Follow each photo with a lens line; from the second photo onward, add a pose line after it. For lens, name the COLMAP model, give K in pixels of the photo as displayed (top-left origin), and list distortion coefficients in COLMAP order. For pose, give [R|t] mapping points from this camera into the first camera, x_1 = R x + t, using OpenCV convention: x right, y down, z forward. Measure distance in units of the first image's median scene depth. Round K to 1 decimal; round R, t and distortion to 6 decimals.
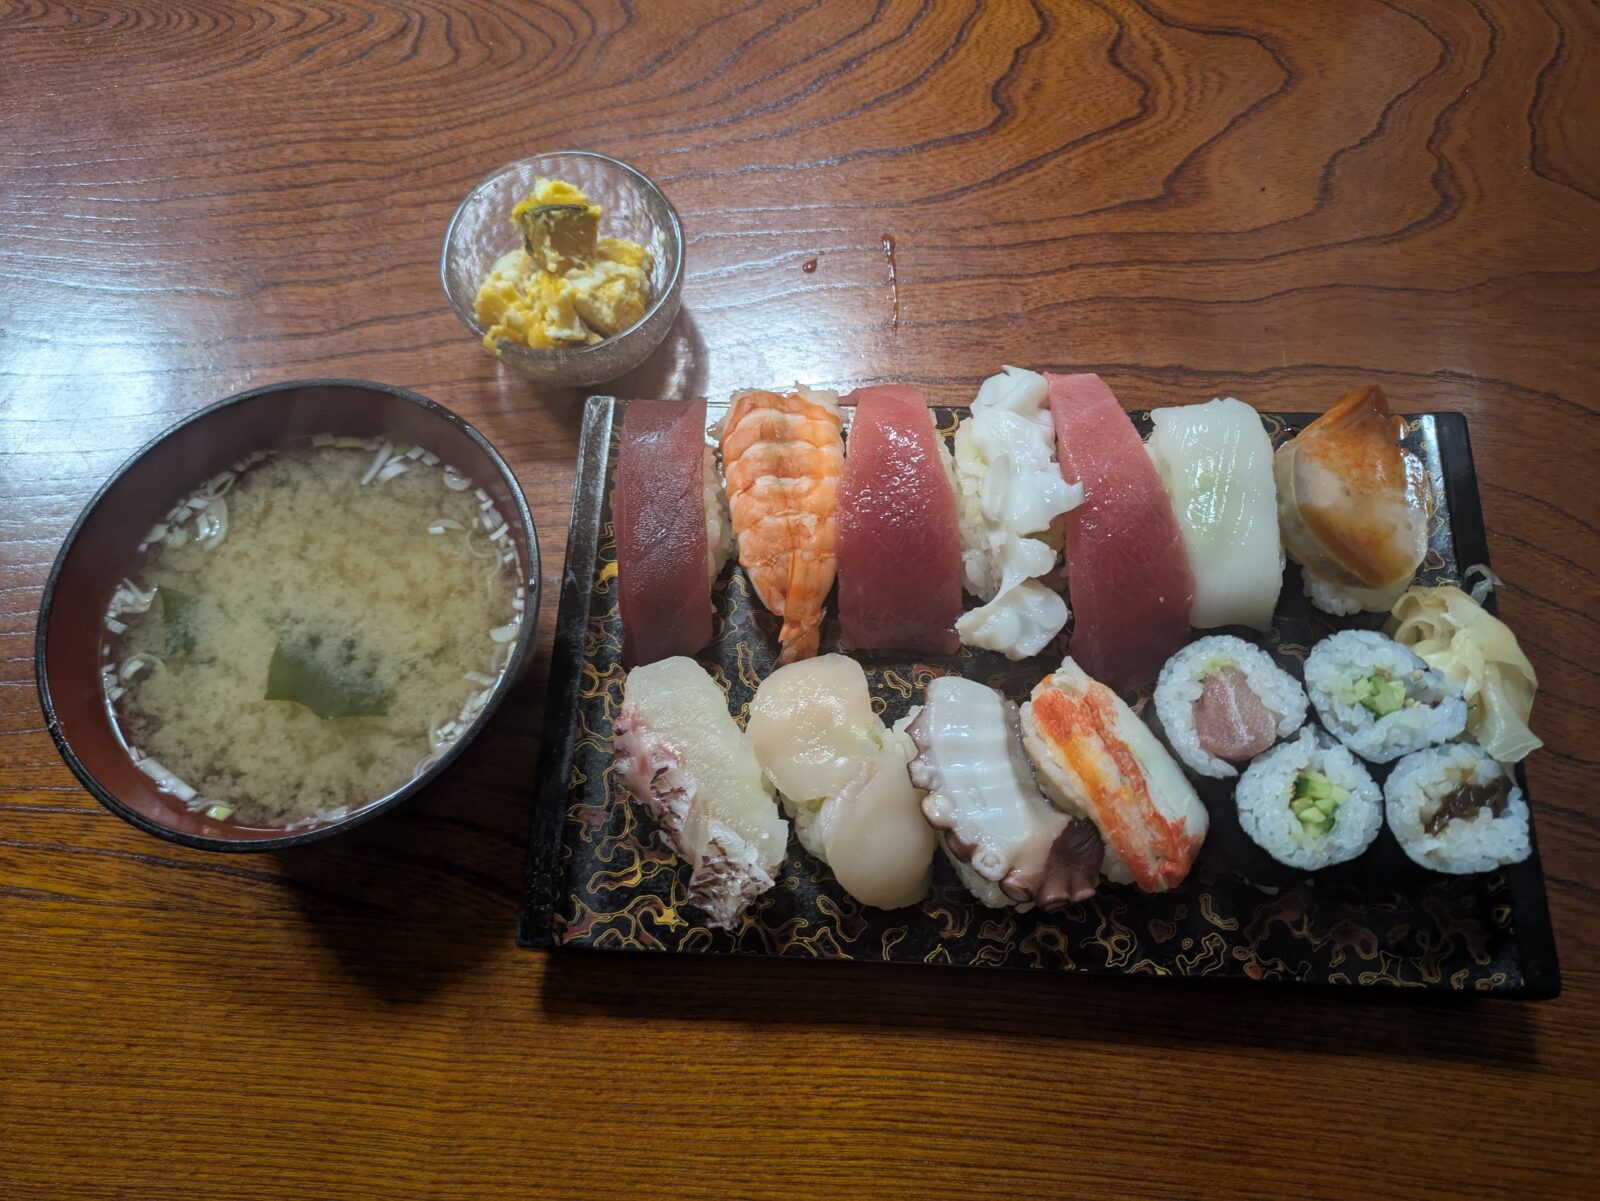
lens RADIAL K [[1222.5, 0, 793.2], [0, 1222.5, 598.3], [0, 0, 1]] dist [0.003136, -0.034218]
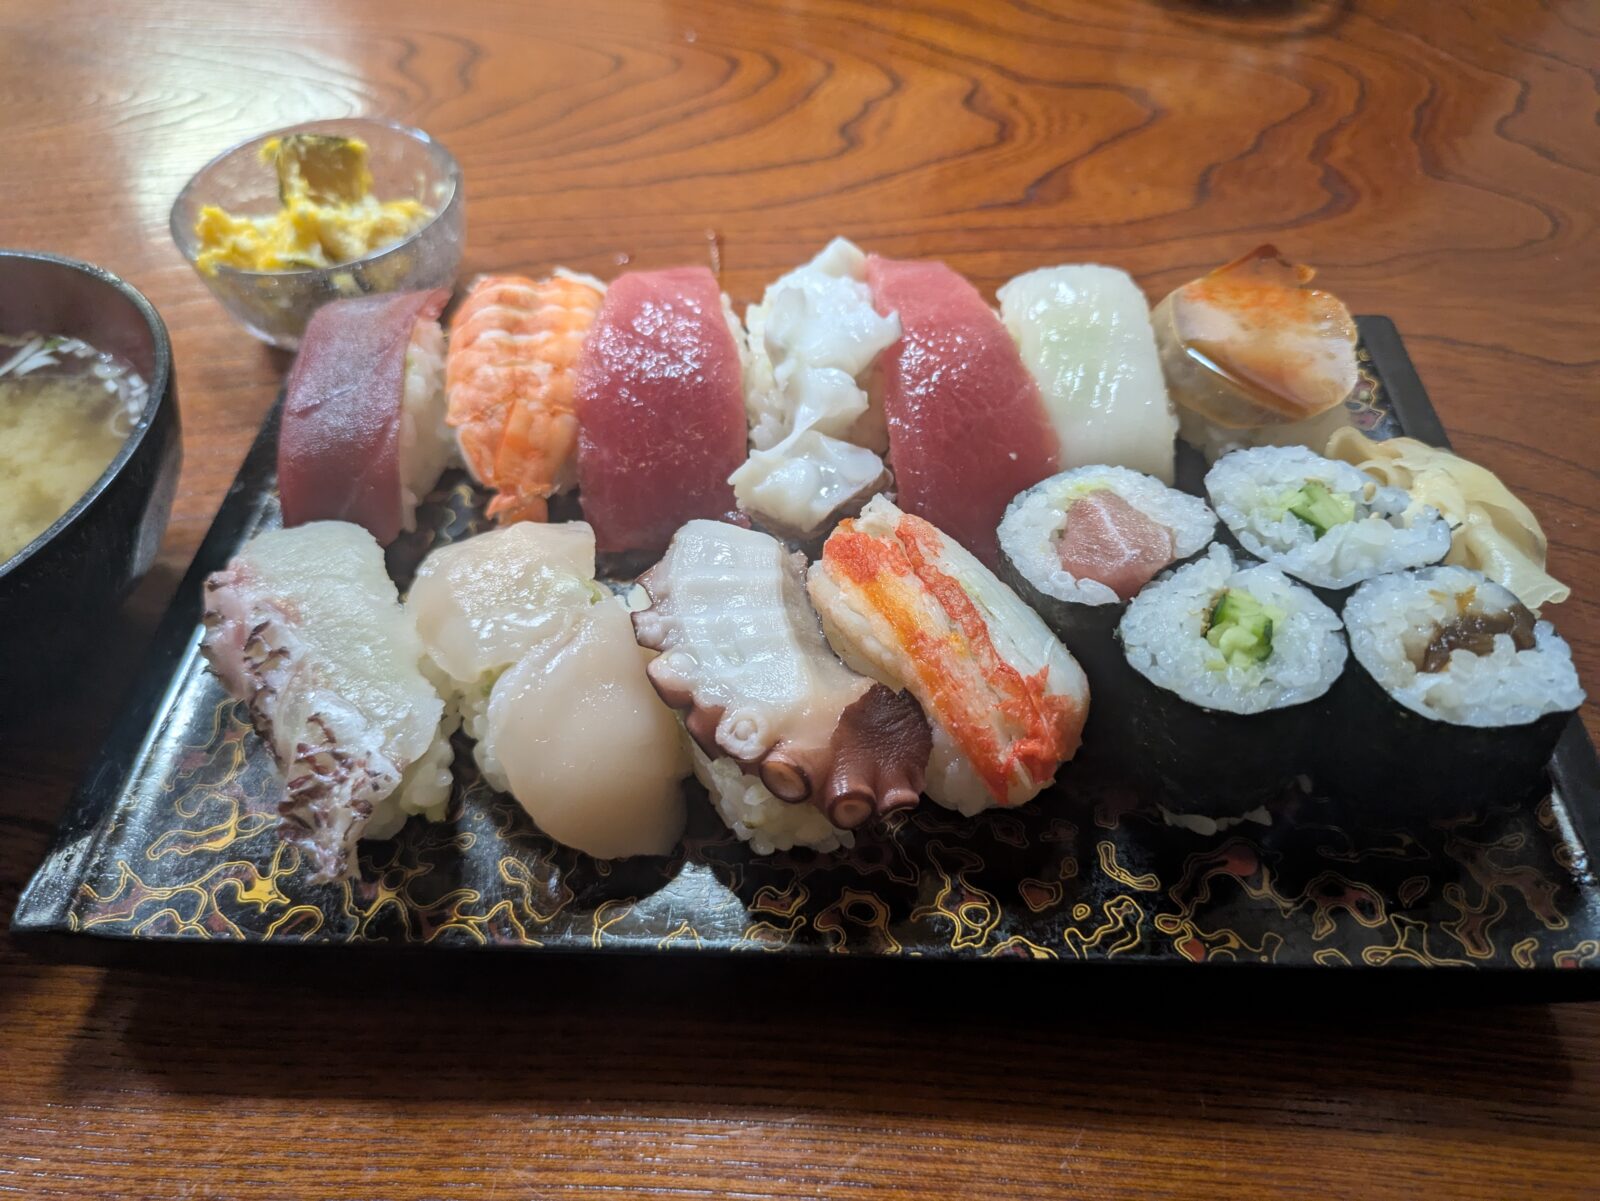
lens RADIAL K [[1222.5, 0, 811.8], [0, 1222.5, 591.0], [0, 0, 1]] dist [0.003136, -0.034218]
pose [[0.999855, -0.001689, 0.016953, 0.173105], [0.007726, 0.931828, -0.362819, 0.351120], [-0.015185, 0.362897, 0.931705, 0.358652]]
